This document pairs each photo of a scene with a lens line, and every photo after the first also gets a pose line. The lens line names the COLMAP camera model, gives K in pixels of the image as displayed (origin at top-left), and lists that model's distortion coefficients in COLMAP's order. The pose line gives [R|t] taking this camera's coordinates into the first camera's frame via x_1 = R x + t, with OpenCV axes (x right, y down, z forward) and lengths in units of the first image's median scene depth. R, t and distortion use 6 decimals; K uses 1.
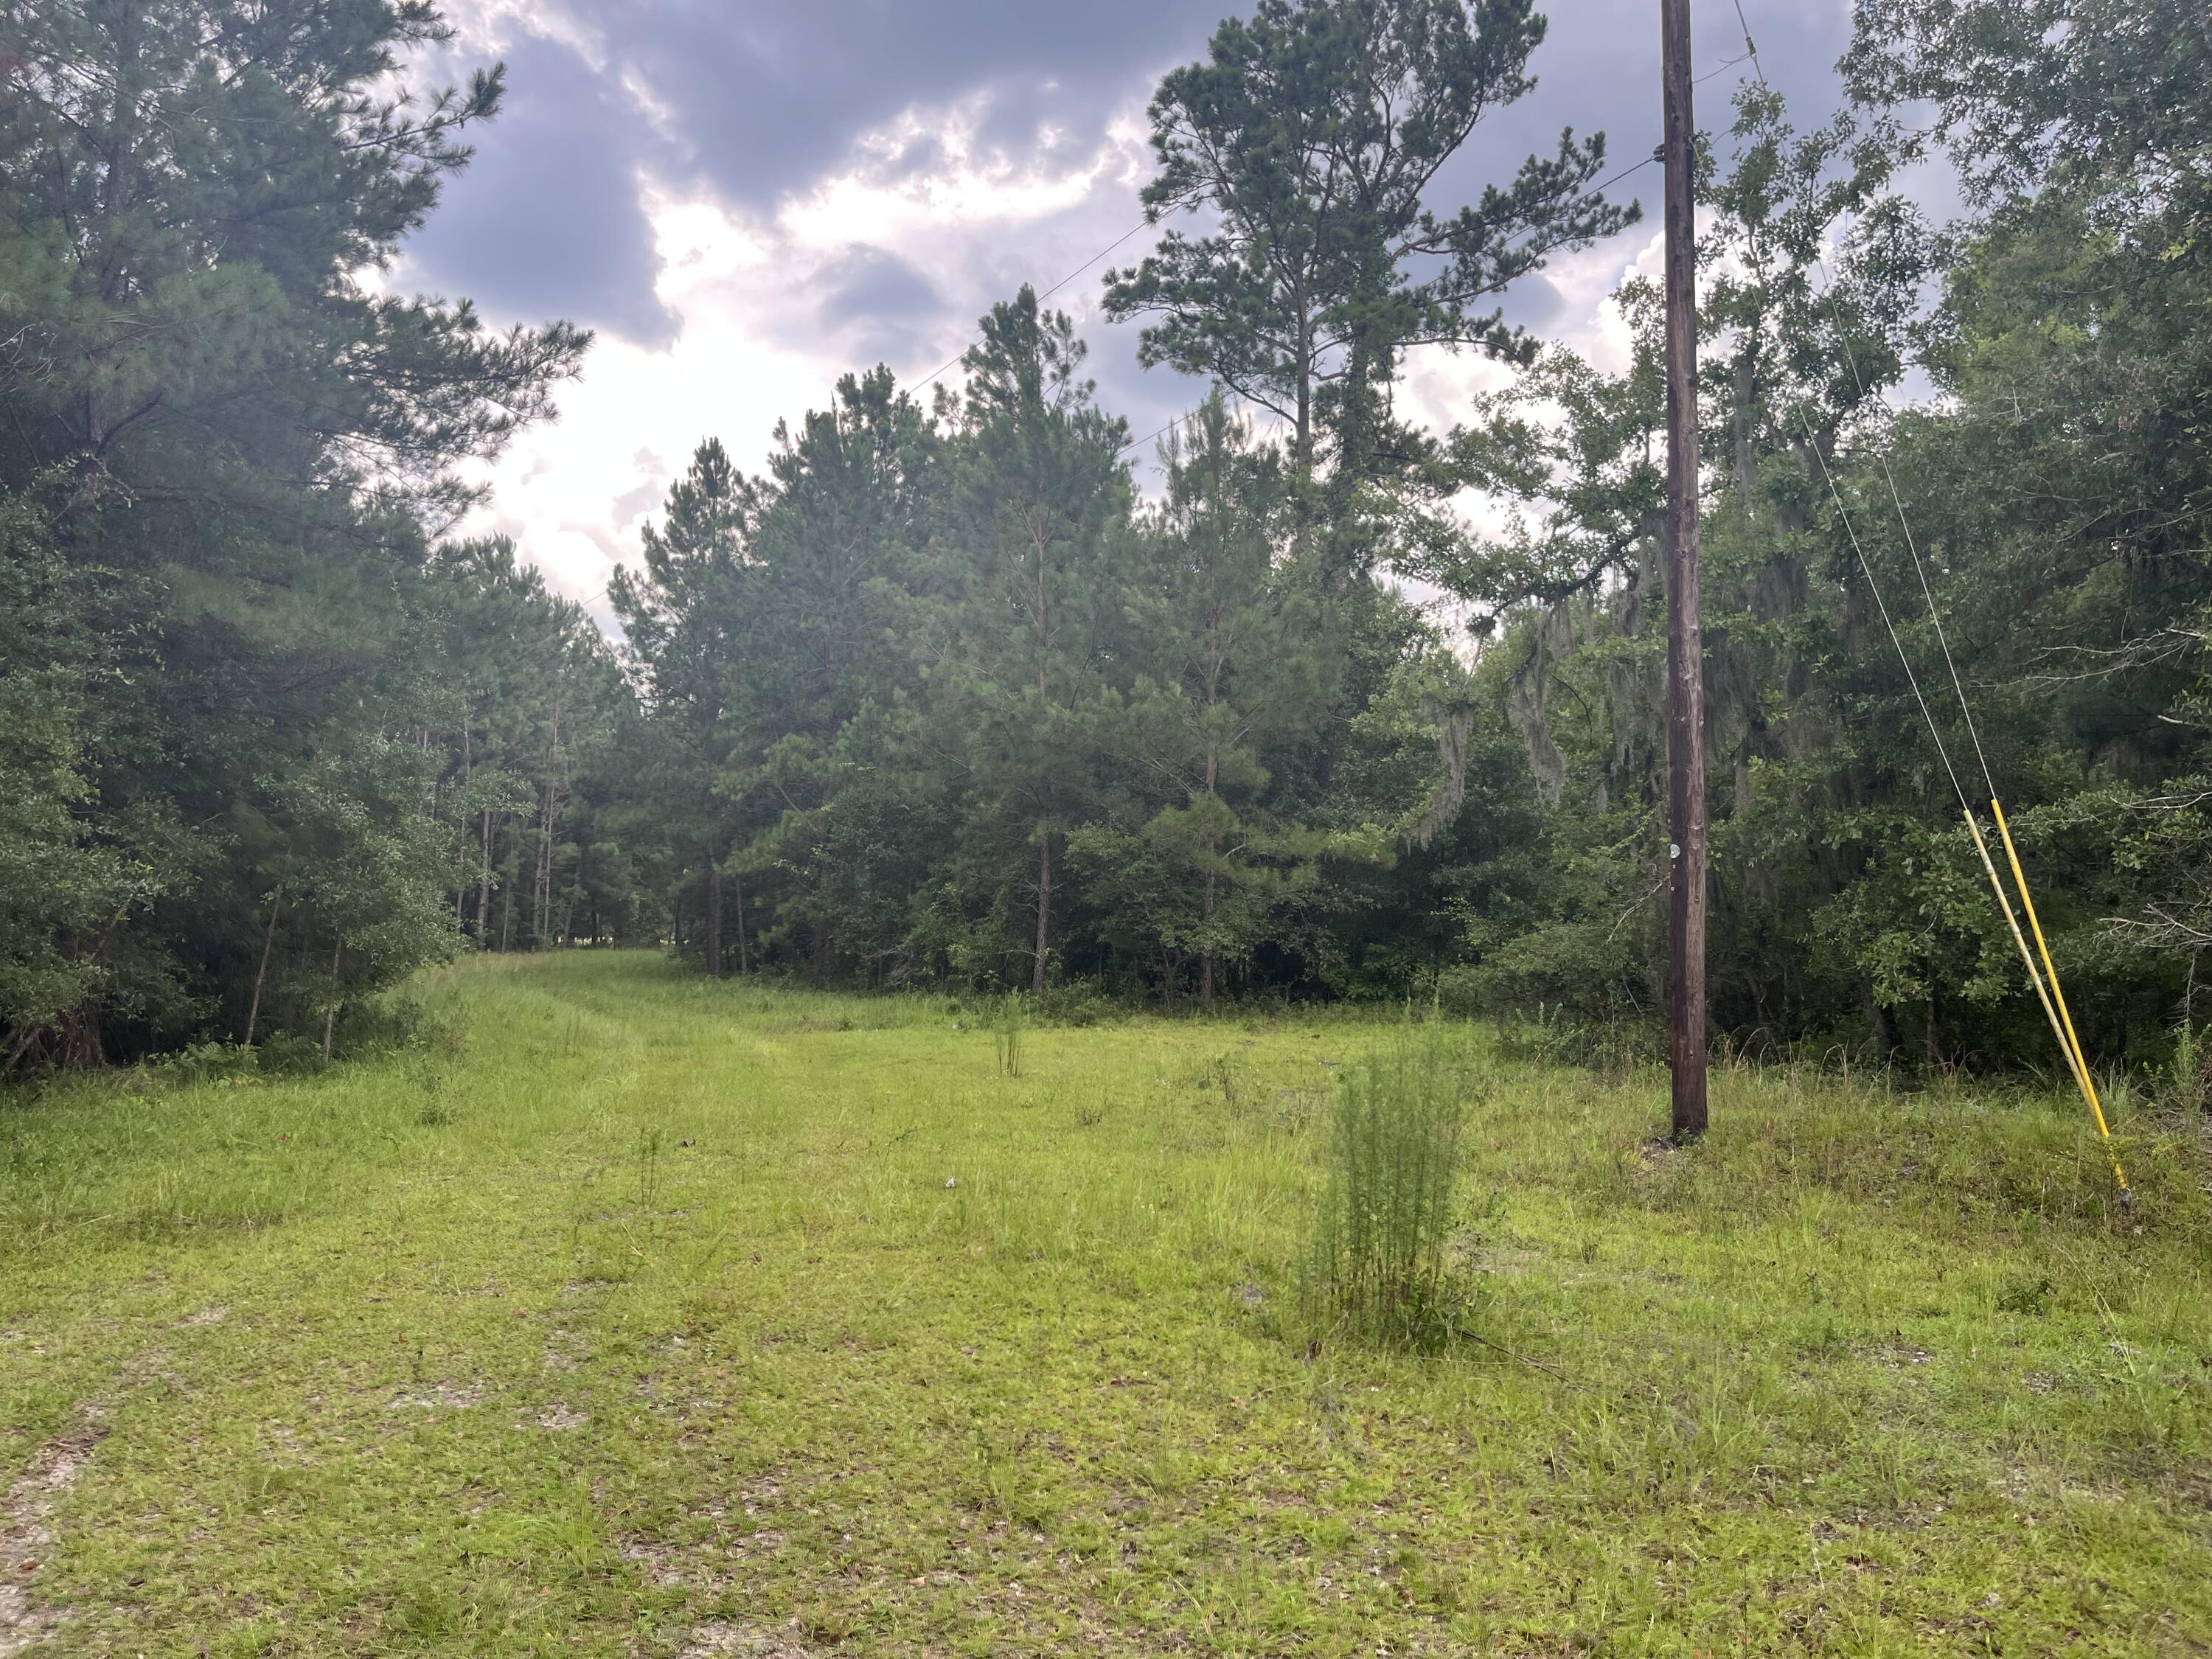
lens RADIAL K [[1610.7, 0, 1113.4], [0, 1610.7, 810.2], [0, 0, 1]] dist [0.026643, -0.067117]
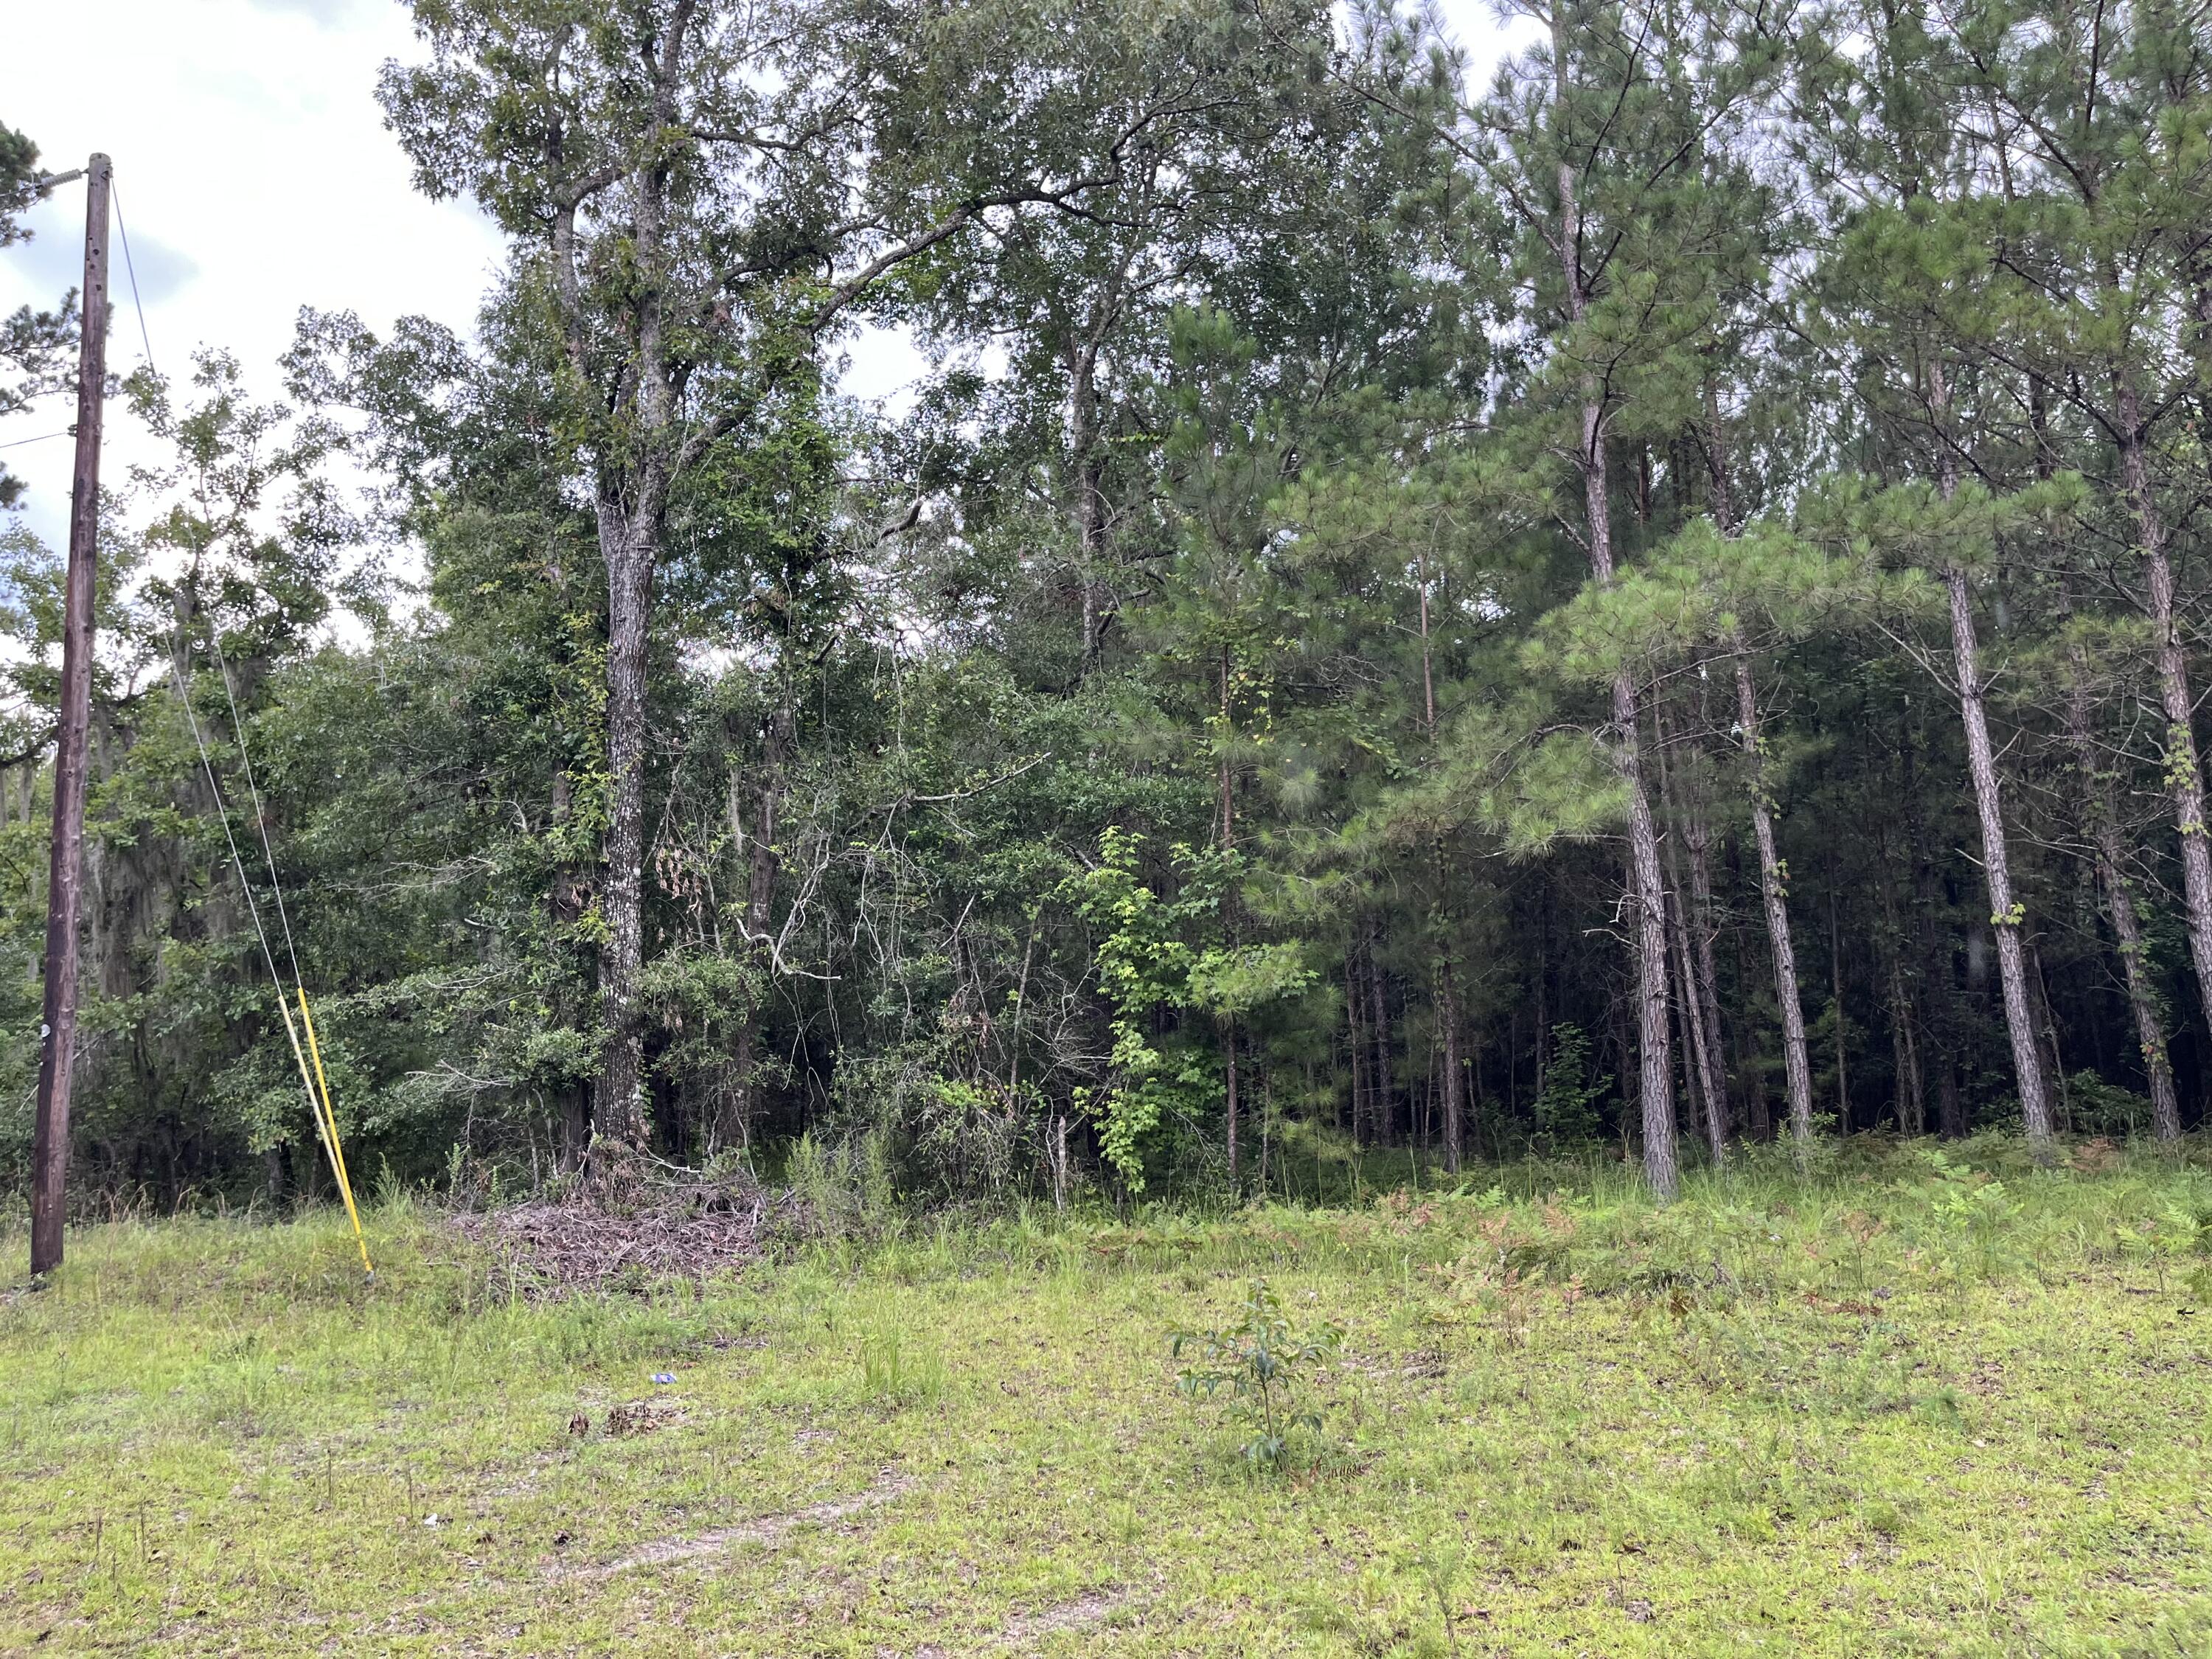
lens RADIAL K [[1610.7, 0, 1113.4], [0, 1610.7, 810.2], [0, 0, 1]] dist [0.026643, -0.067117]
pose [[0.664221, 0.070710, 0.744184, -0.007097], [-0.001597, 0.995648, -0.093178, -0.017867], [-0.747534, 0.060703, 0.661444, -0.235488]]
